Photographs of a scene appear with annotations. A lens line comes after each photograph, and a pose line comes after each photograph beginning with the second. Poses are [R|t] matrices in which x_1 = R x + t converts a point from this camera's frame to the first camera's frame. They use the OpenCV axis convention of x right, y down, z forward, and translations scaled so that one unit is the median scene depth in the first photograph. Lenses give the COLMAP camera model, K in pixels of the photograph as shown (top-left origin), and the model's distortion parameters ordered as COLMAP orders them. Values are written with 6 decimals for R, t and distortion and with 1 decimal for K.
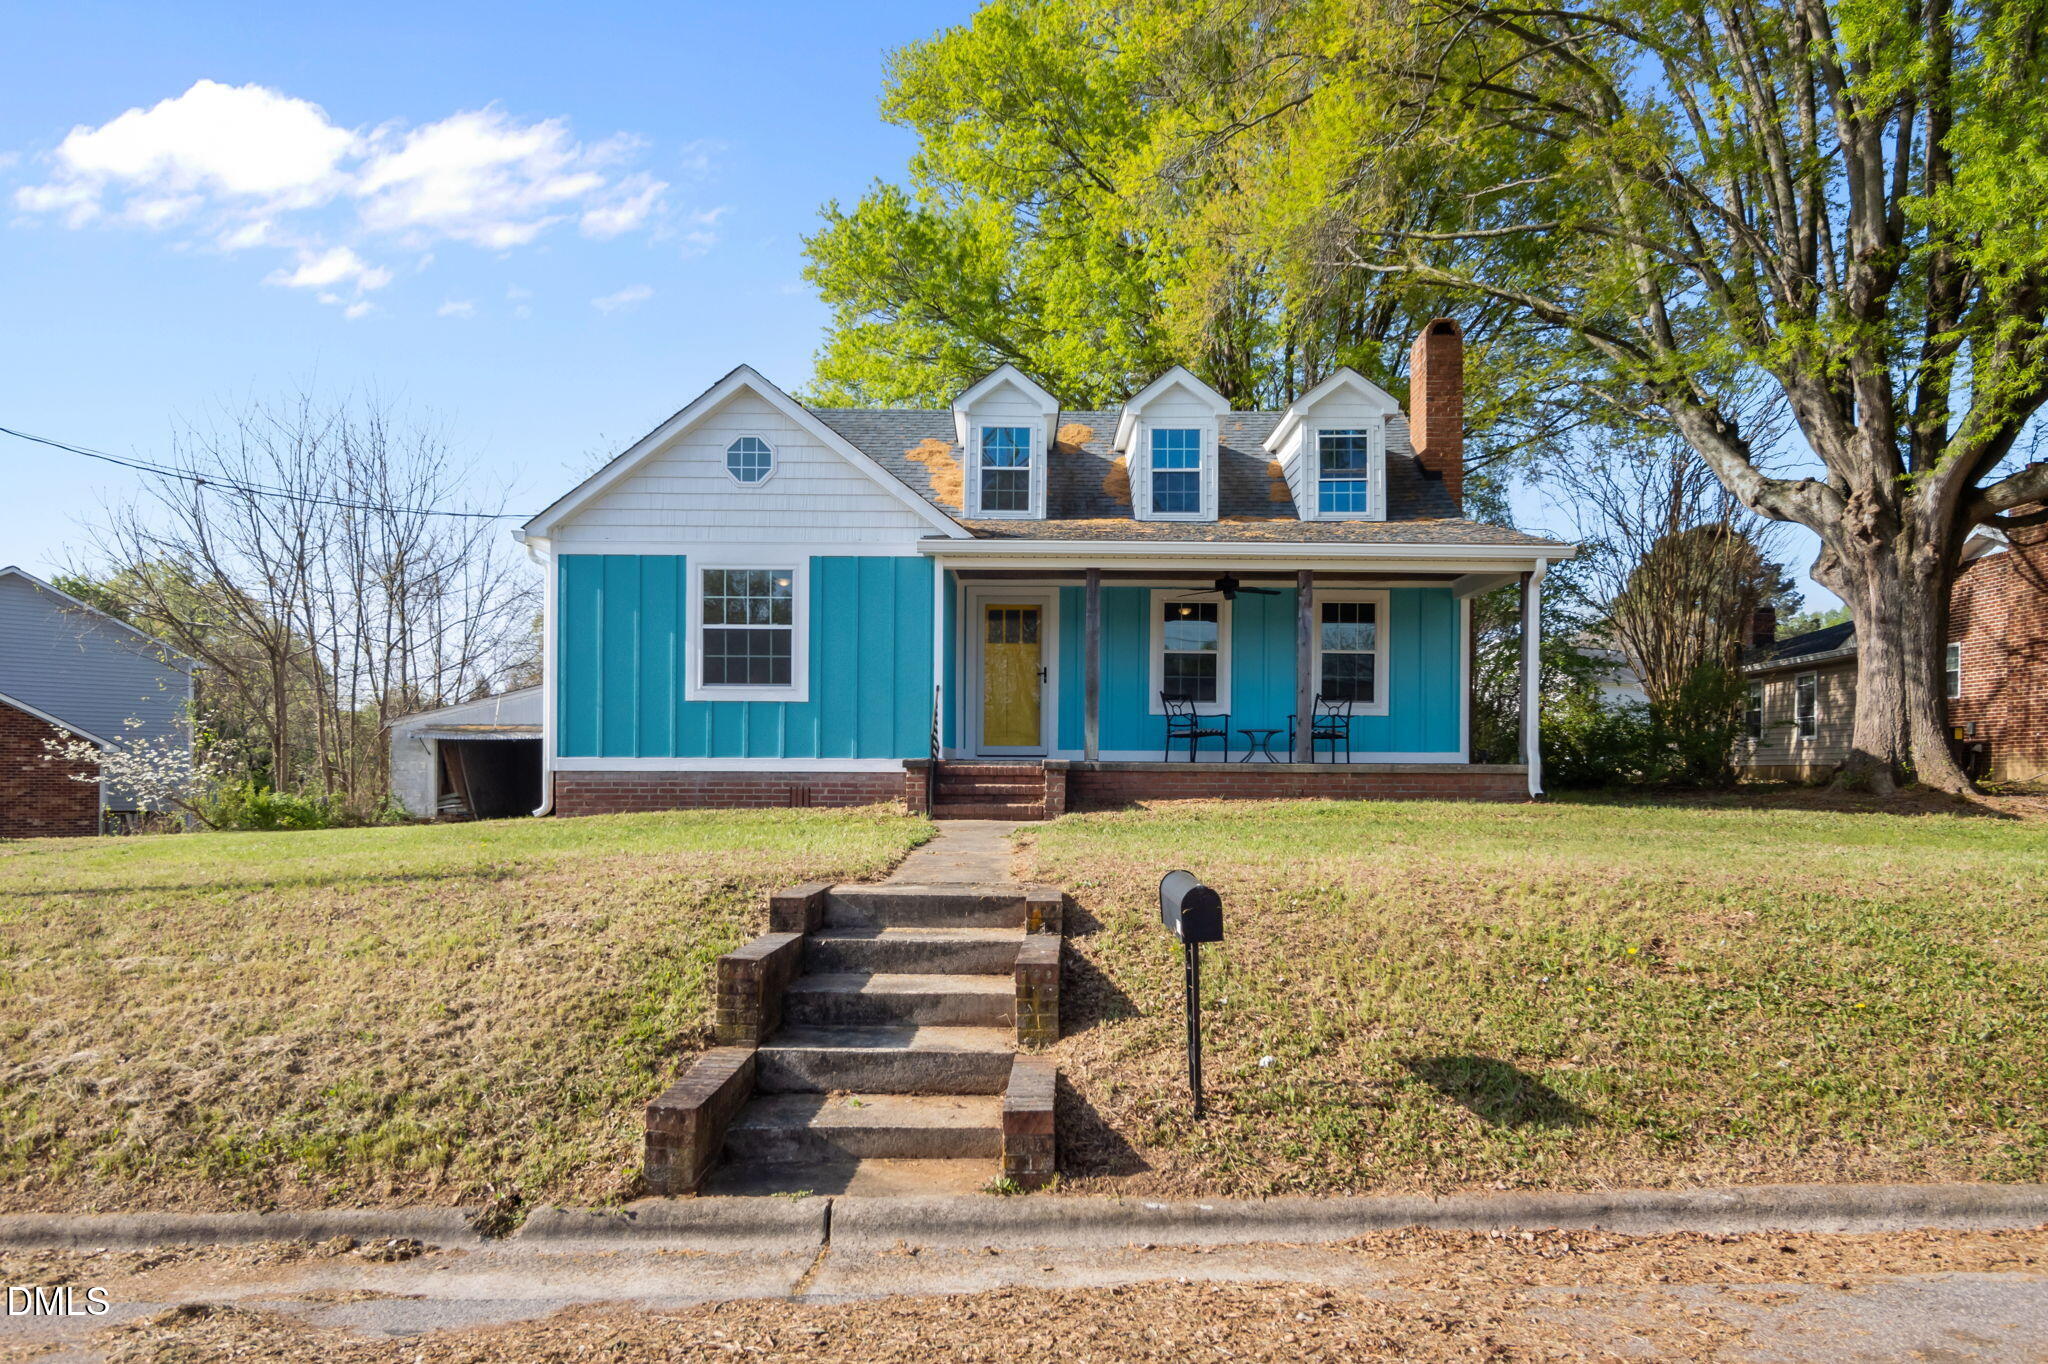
lens RADIAL K [[1366.7, 0, 1021.1], [0, 1366.7, 768.7], [0, 0, 1]] dist [0.002025, 0.000927]
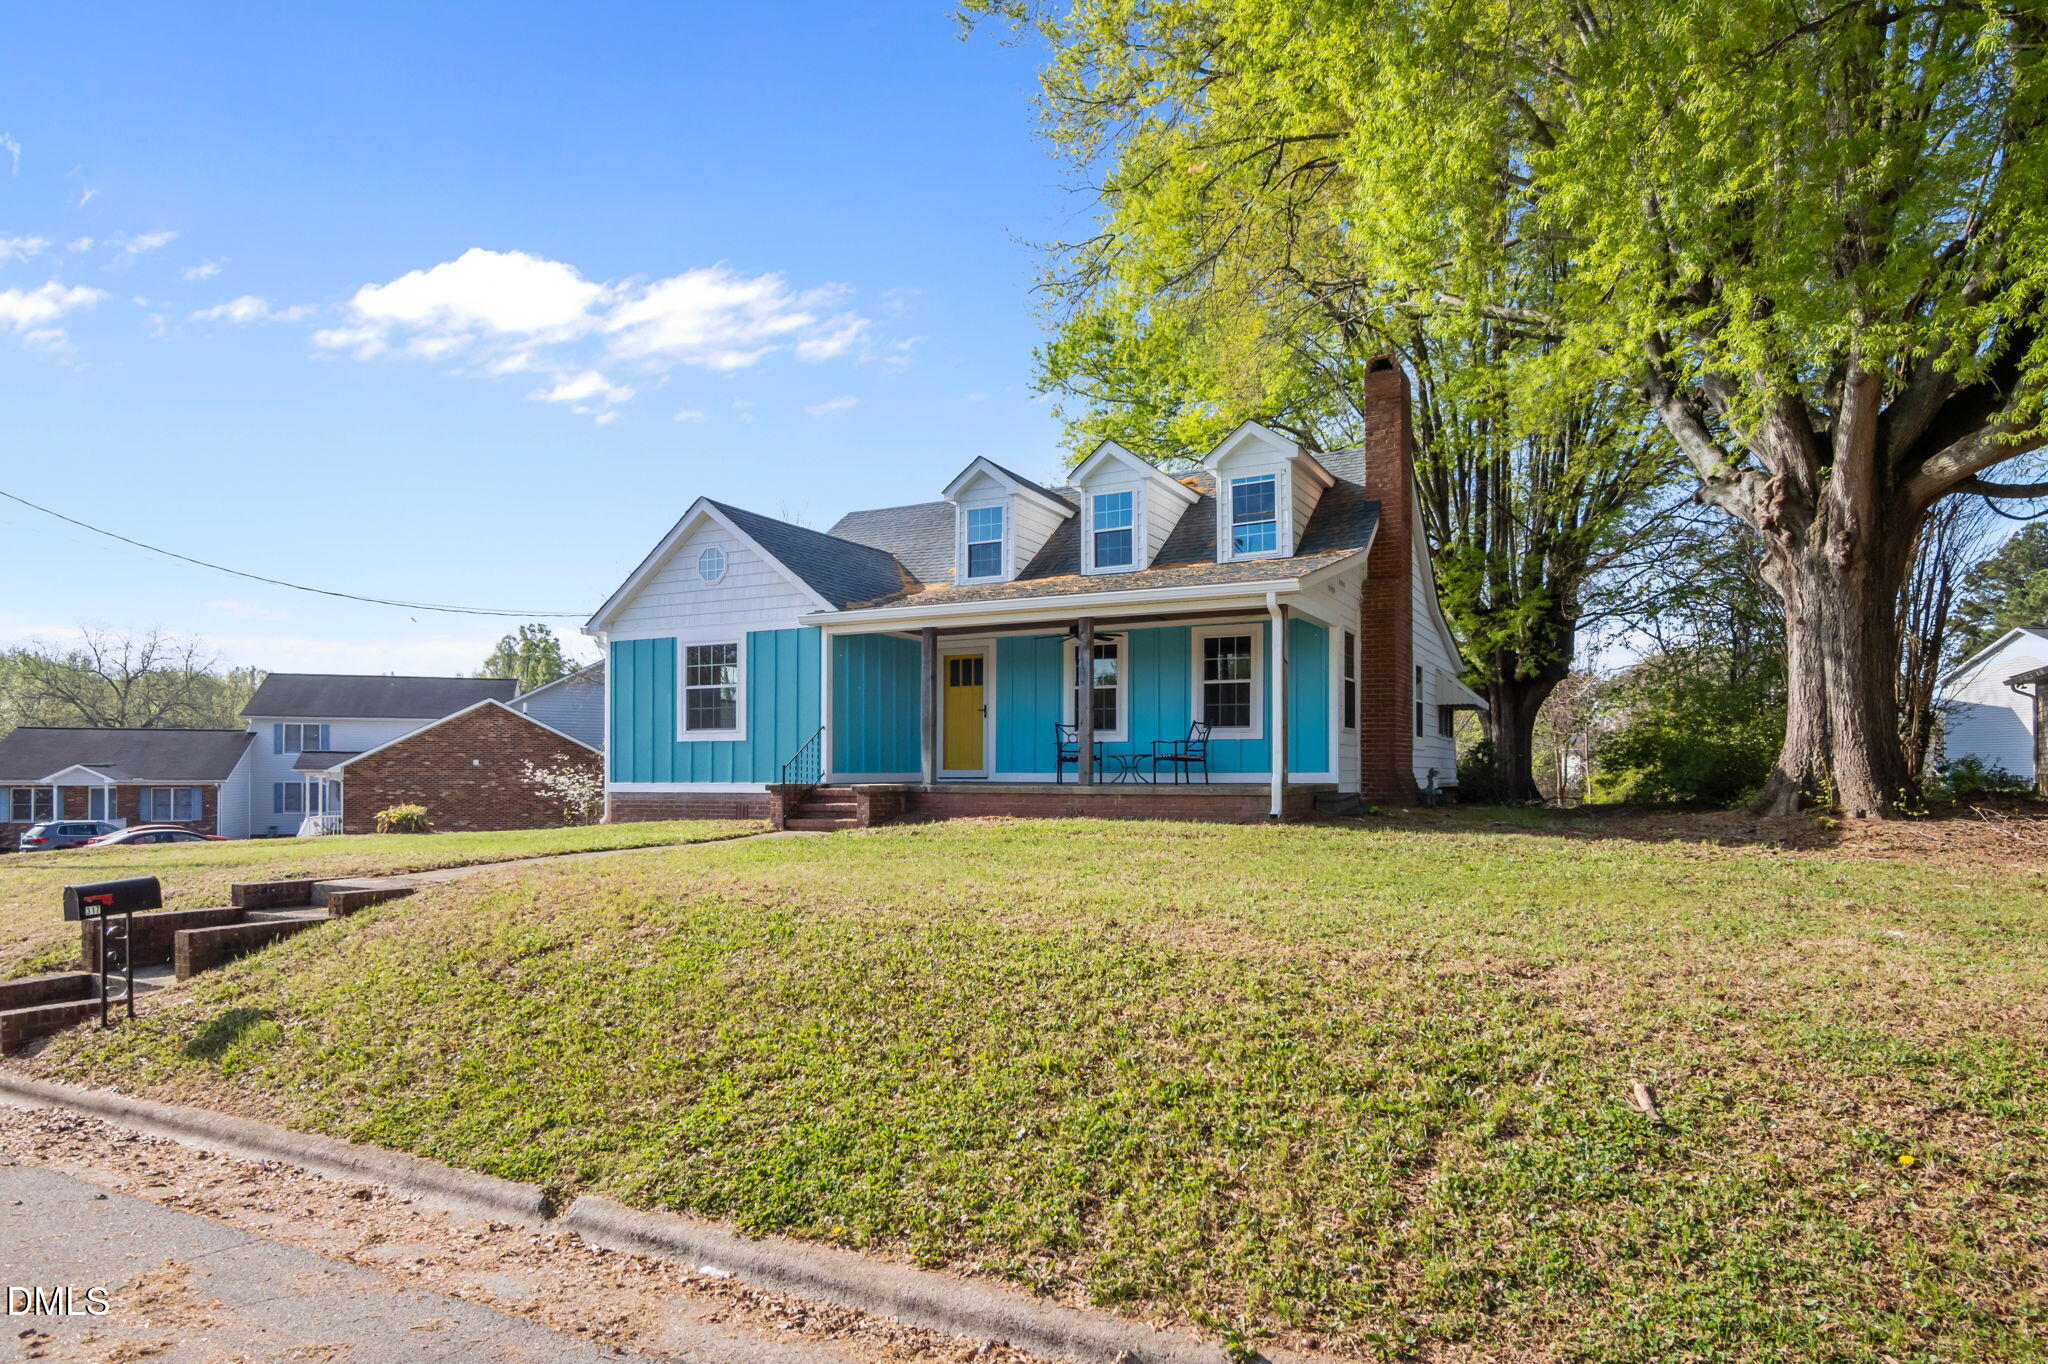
lens RADIAL K [[1187.9, 0, 1016.1], [0, 1187.9, 768.2], [0, 0, 1]] dist [-0.001931, -0.000753]
pose [[0.884343, -0.007905, -0.466770, 0.618867], [0.003556, 0.999942, -0.010198, -0.009456], [0.466824, 0.007359, 0.884320, 0.096867]]
